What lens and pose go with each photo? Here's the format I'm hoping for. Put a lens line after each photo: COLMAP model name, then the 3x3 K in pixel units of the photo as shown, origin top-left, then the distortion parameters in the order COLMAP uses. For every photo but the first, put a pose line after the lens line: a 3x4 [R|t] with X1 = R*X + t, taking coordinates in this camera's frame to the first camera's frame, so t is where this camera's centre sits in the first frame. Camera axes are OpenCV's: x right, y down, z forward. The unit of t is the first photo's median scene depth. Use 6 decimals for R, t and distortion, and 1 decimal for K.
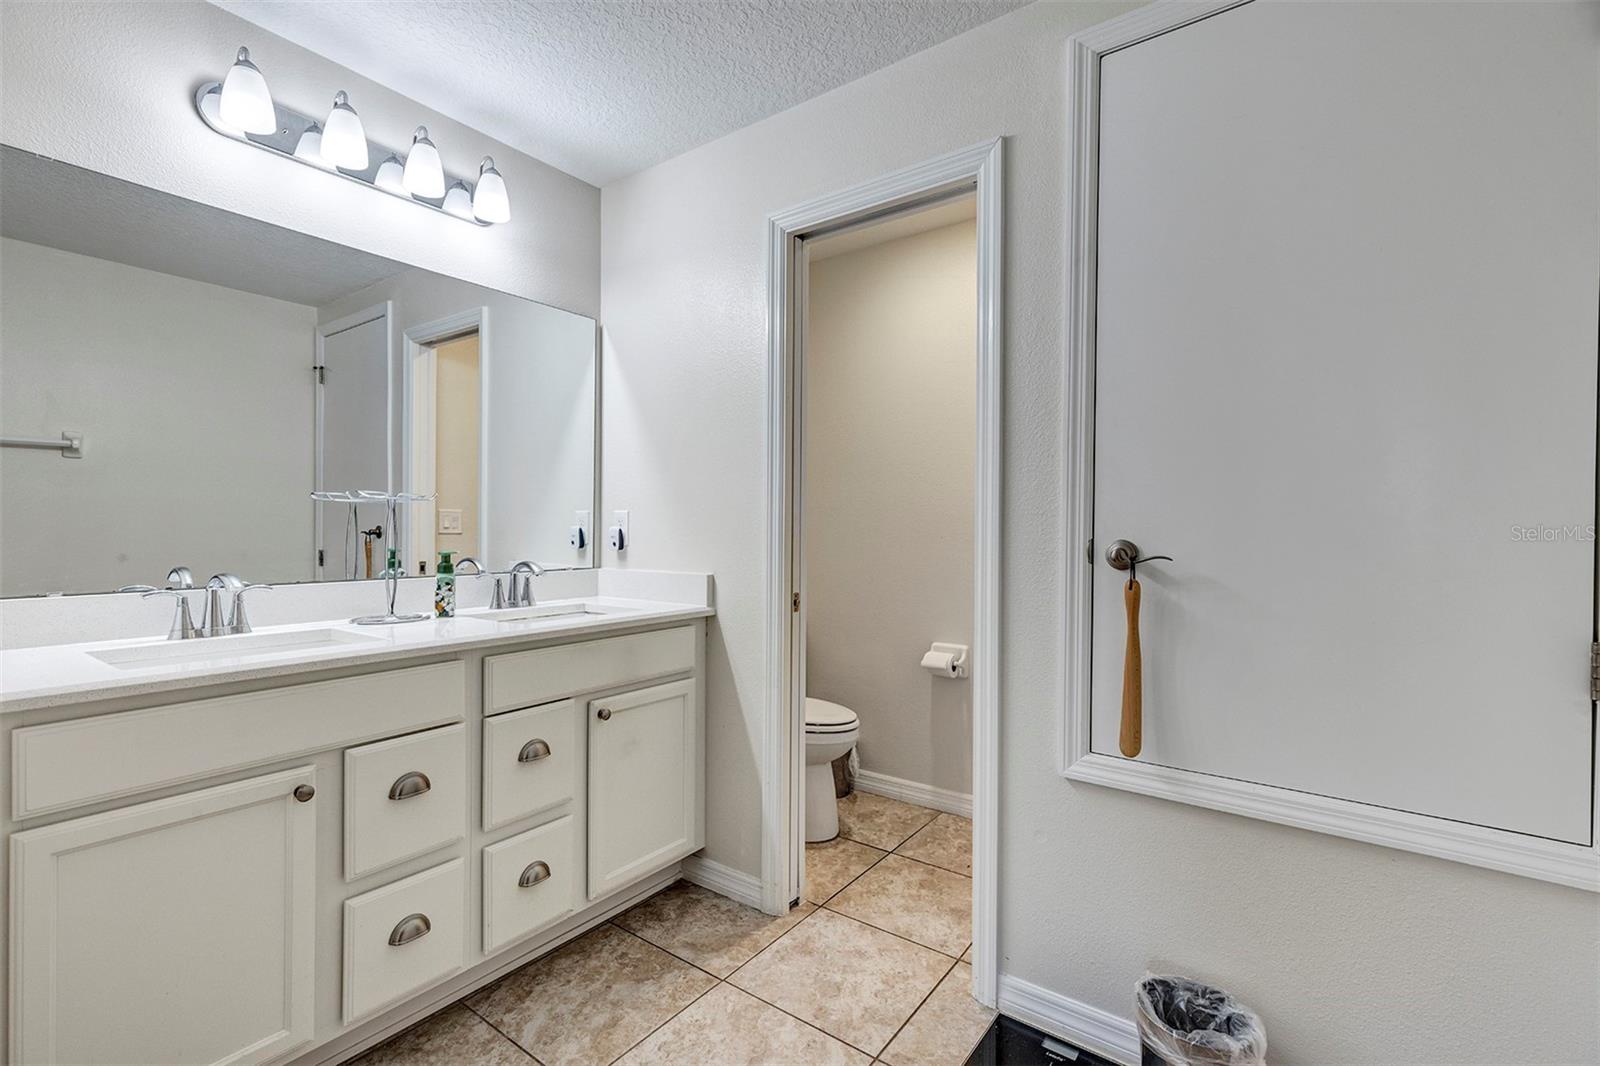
lens RADIAL K [[731.8, 0, 796.8], [0, 731.8, 530.9], [0, 0, 1]] dist [0.004495, -0.000800]
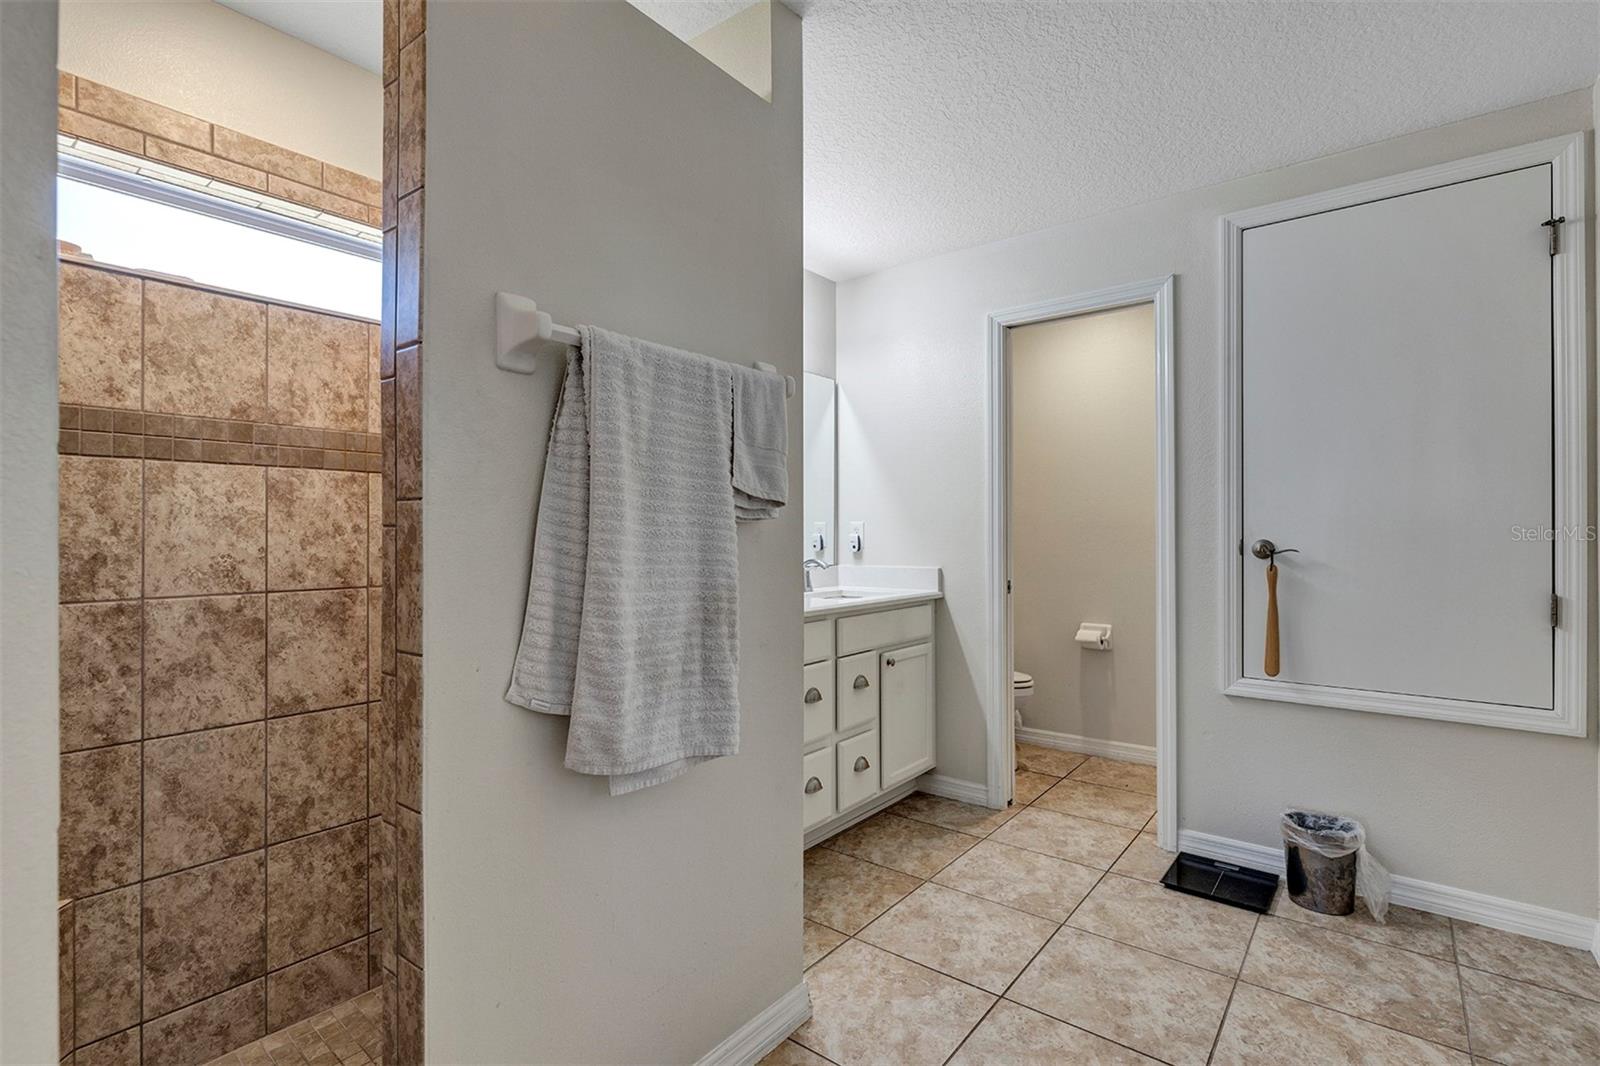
lens RADIAL K [[763.3, 0, 799.7], [0, 763.3, 528.5], [0, 0, 1]] dist [0.000159, 0.000480]
pose [[0.999181, -0.008264, -0.039623, -0.365930], [0.007774, 0.999892, -0.012511, 0.001131], [0.039722, 0.012192, 0.999136, -0.509522]]
